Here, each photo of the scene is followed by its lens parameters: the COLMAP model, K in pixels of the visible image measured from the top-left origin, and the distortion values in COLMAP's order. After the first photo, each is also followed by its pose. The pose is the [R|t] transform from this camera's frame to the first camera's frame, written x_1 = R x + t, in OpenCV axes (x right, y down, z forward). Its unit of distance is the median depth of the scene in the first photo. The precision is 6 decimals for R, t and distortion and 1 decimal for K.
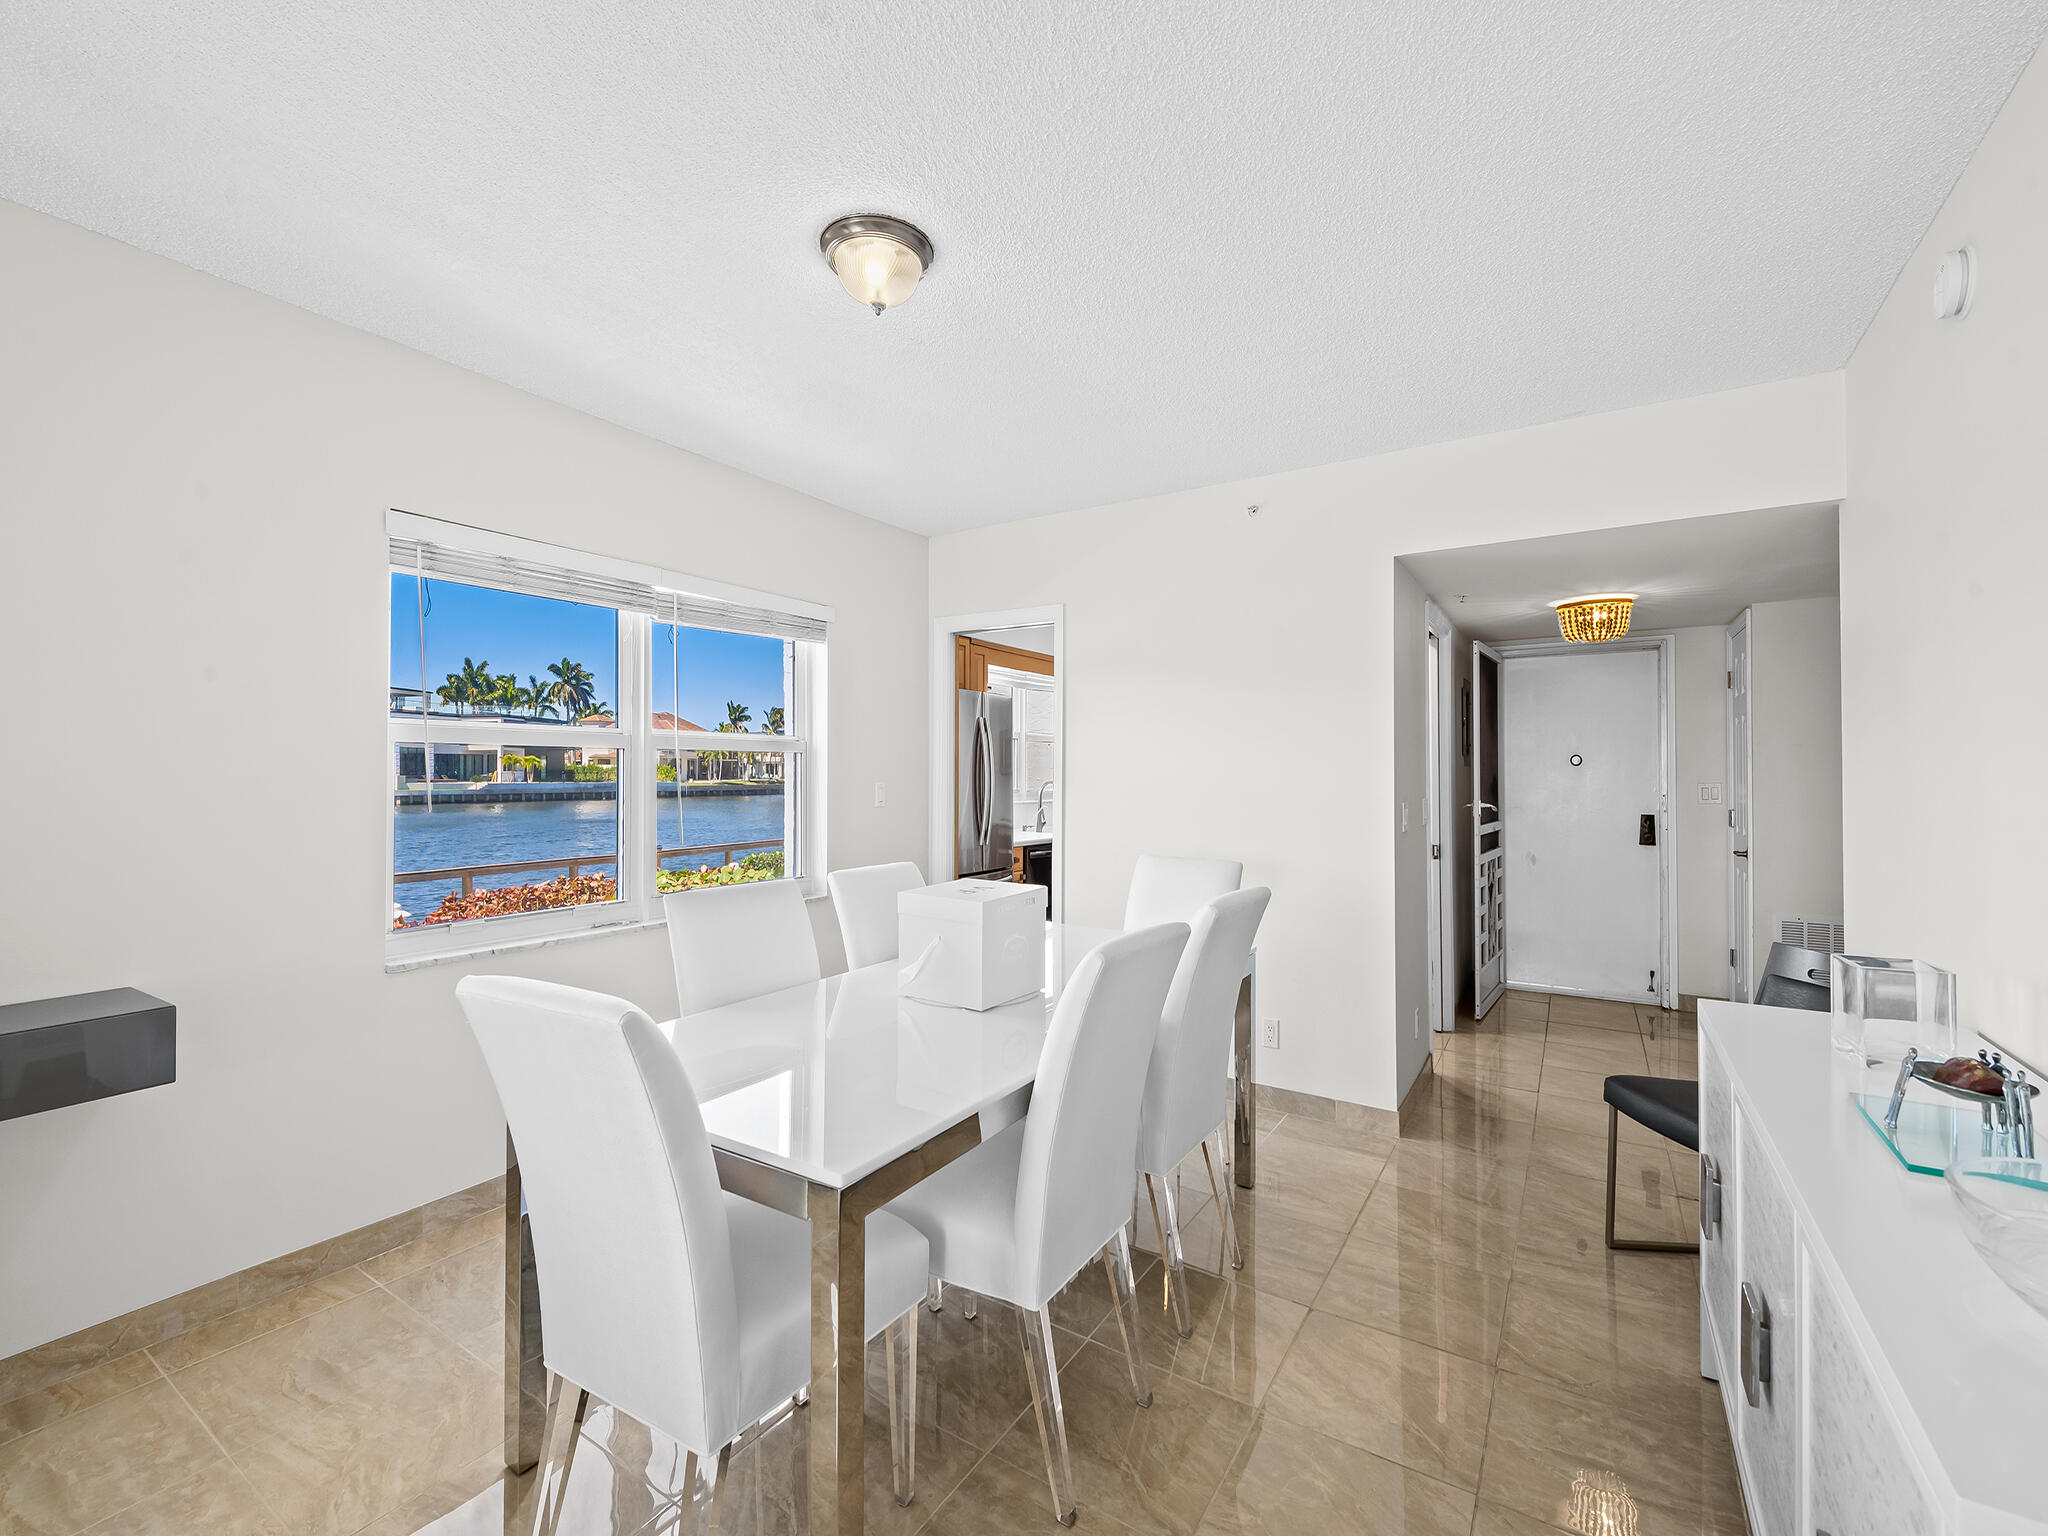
lens RADIAL K [[846.7, 0, 1024.0], [0, 846.7, 768.0], [0, 0, 1]] dist [0.007403, -0.005913]
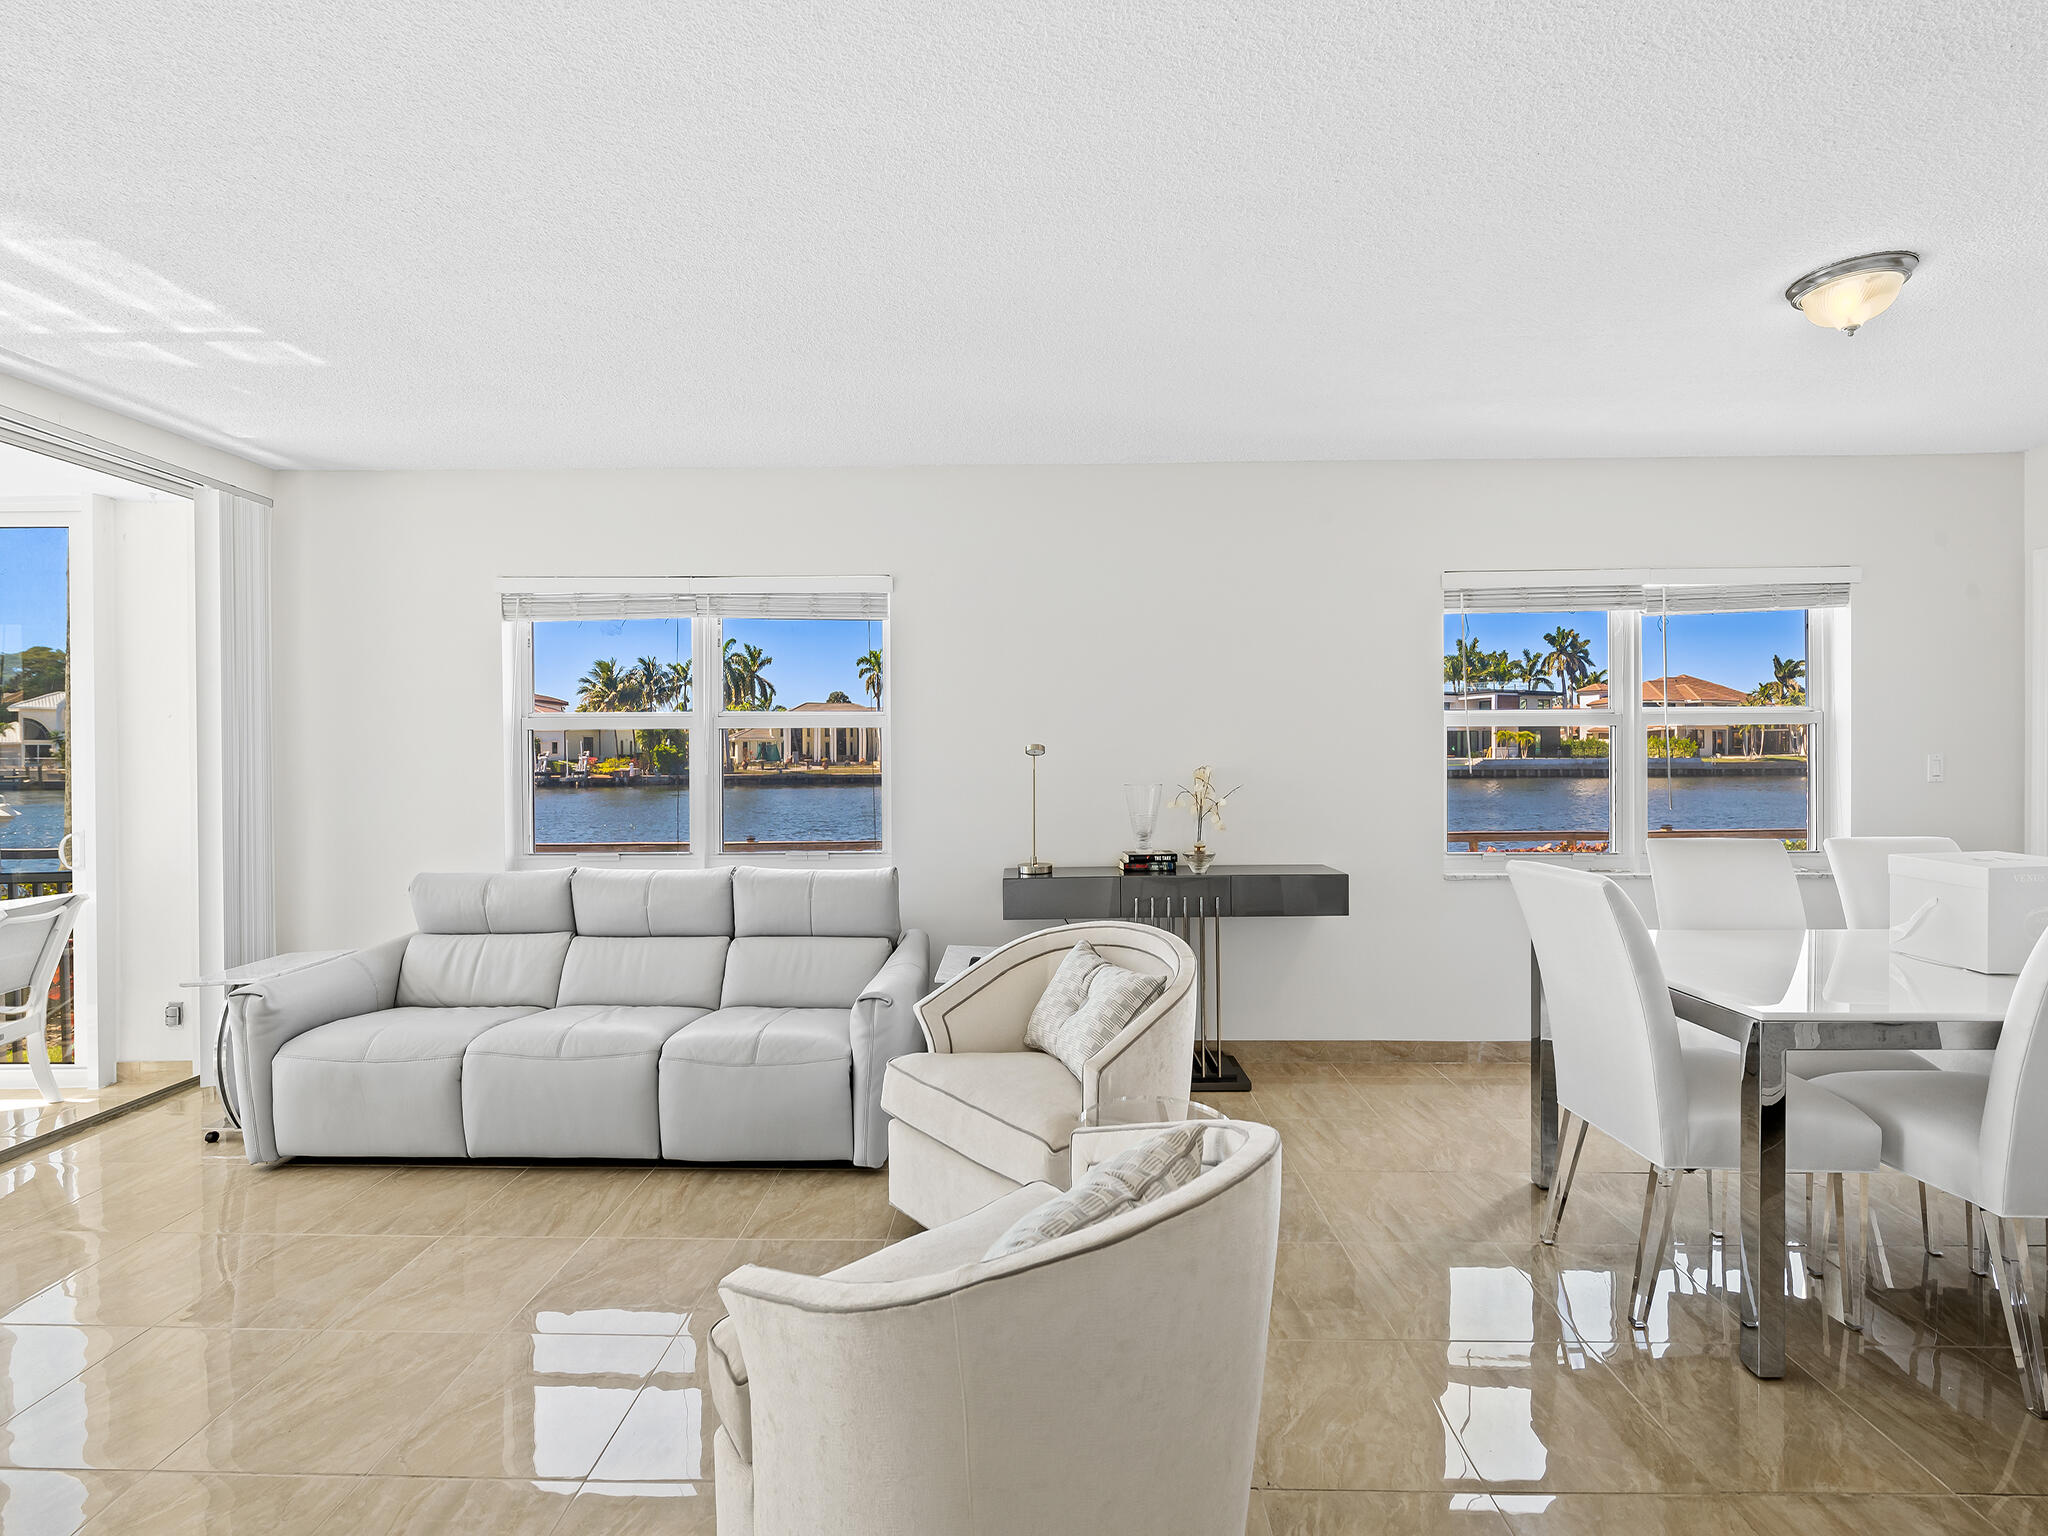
lens RADIAL K [[910.3, 0, 1016.8], [0, 910.3, 761.8], [0, 0, 1]] dist [0.004541, -0.000238]
pose [[0.511779, 0.003266, -0.859111, 0.180587], [0.014033, 0.999828, 0.012160, -0.000213], [0.859002, -0.018279, 0.511645, -0.344468]]
